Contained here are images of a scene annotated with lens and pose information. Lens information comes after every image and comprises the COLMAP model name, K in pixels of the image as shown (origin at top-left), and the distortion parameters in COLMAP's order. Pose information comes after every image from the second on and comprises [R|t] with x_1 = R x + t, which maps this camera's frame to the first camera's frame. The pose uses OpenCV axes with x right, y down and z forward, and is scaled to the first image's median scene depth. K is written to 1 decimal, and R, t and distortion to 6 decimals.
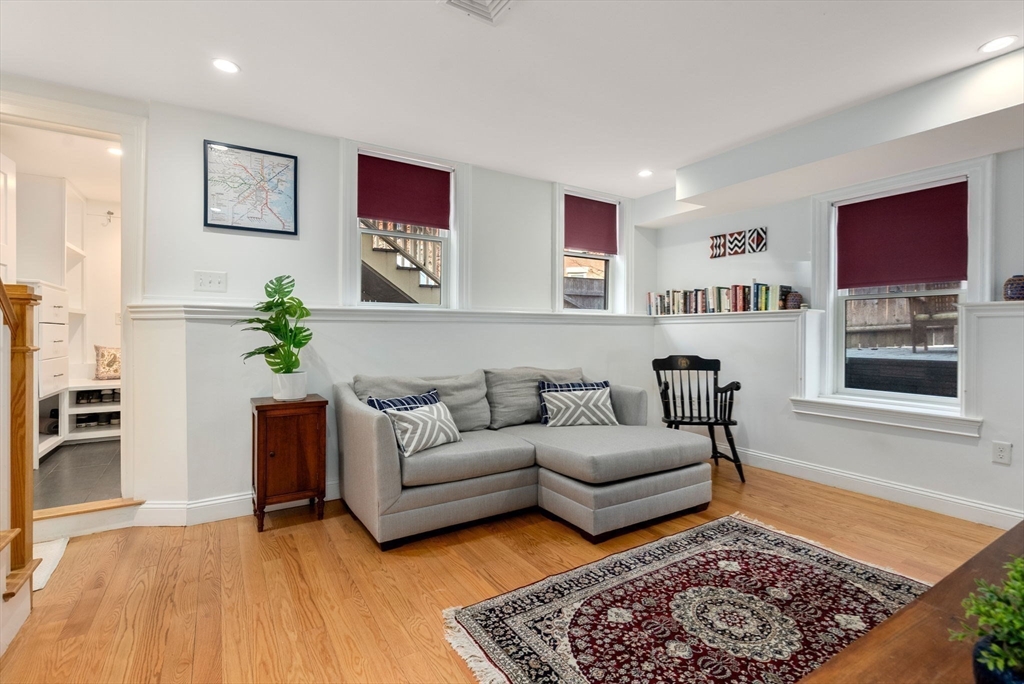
lens RADIAL K [[475.8, 0, 511.6], [0, 475.8, 331.7], [0, 0, 1]] dist [0.000187, 0.000475]
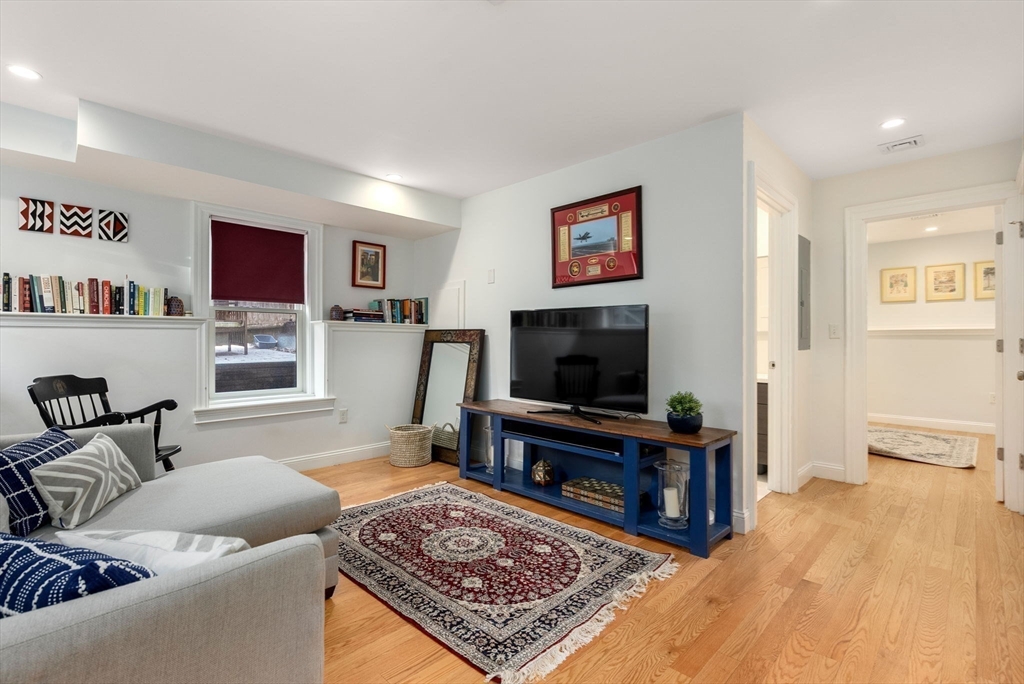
lens RADIAL K [[475.8, 0, 512.7], [0, 475.8, 339.6], [0, 0, 1]] dist [0.000187, 0.000475]
pose [[-0.237323, -0.000368, 0.971431, -0.450214], [-0.000604, 1.000000, 0.000231, -0.001512], [-0.971431, -0.000532, -0.237323, 0.567921]]
